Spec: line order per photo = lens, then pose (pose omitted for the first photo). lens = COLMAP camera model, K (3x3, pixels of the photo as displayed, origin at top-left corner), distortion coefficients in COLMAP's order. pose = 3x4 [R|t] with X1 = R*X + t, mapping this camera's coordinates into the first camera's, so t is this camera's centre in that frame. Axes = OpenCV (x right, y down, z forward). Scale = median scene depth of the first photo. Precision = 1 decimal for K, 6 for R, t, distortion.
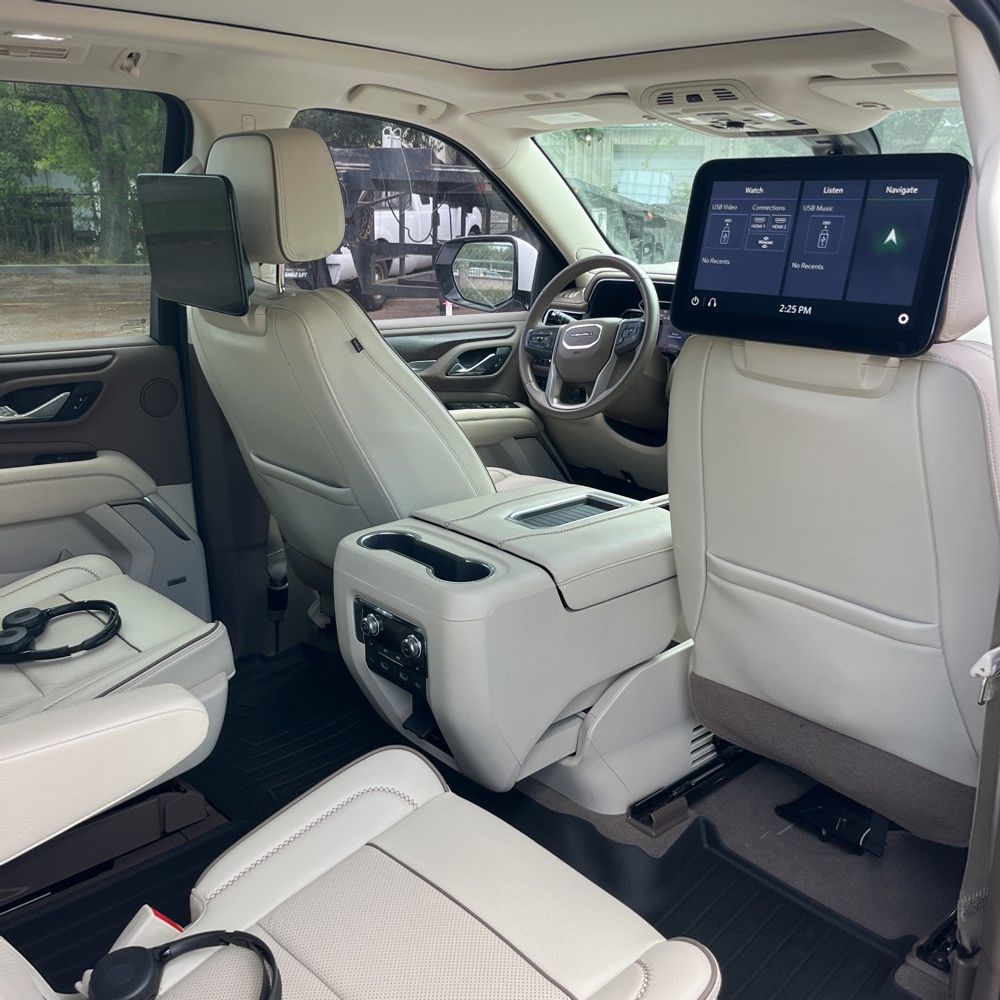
lens RADIAL K [[1005.5, 0, 490.0], [0, 1005.5, 494.0], [0, 0, 1]] dist [0.045831, -0.046071]
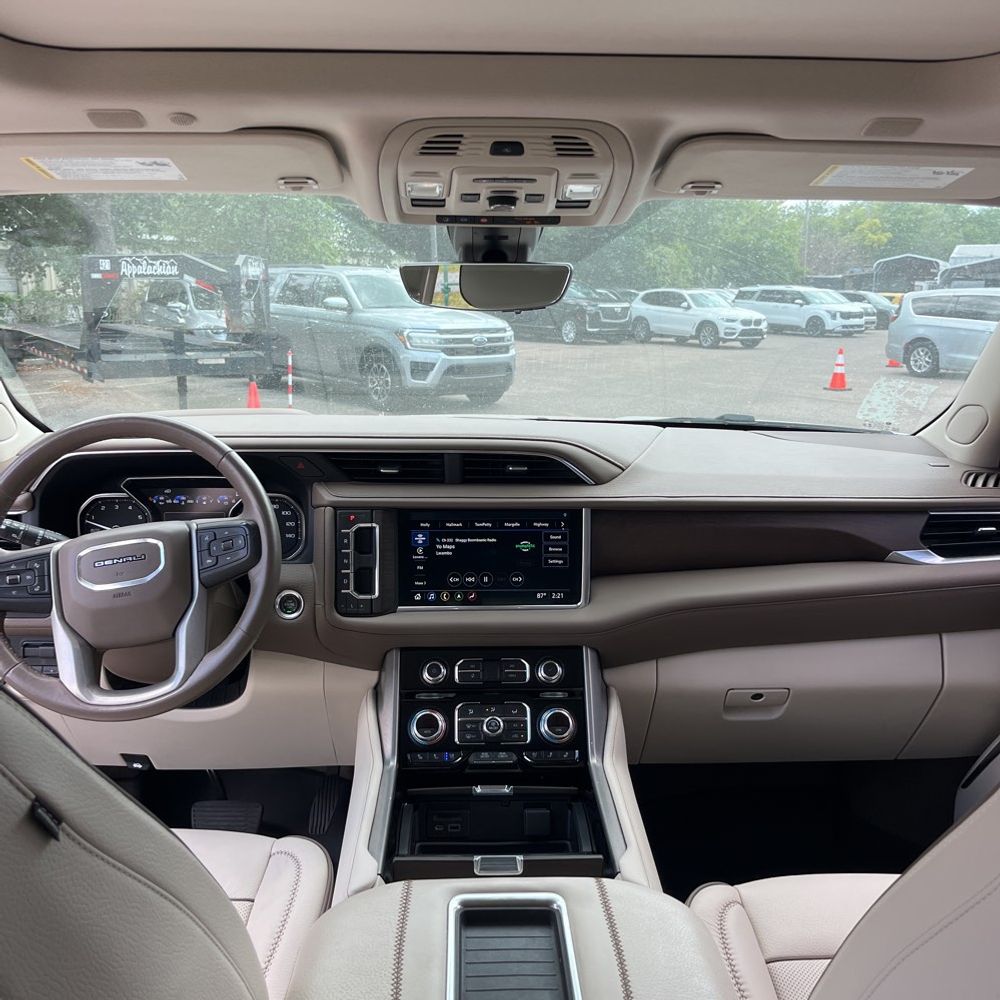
lens RADIAL K [[1019.3, 0, 500.0], [0, 1019.3, 500.0], [0, 0, 1]] dist [0.001234, -0.019074]
pose [[0.644724, -0.157361, 0.748044, -0.192532], [0.222088, 0.974931, 0.013676, -0.160468], [-0.731443, 0.157314, 0.663509, 0.503883]]
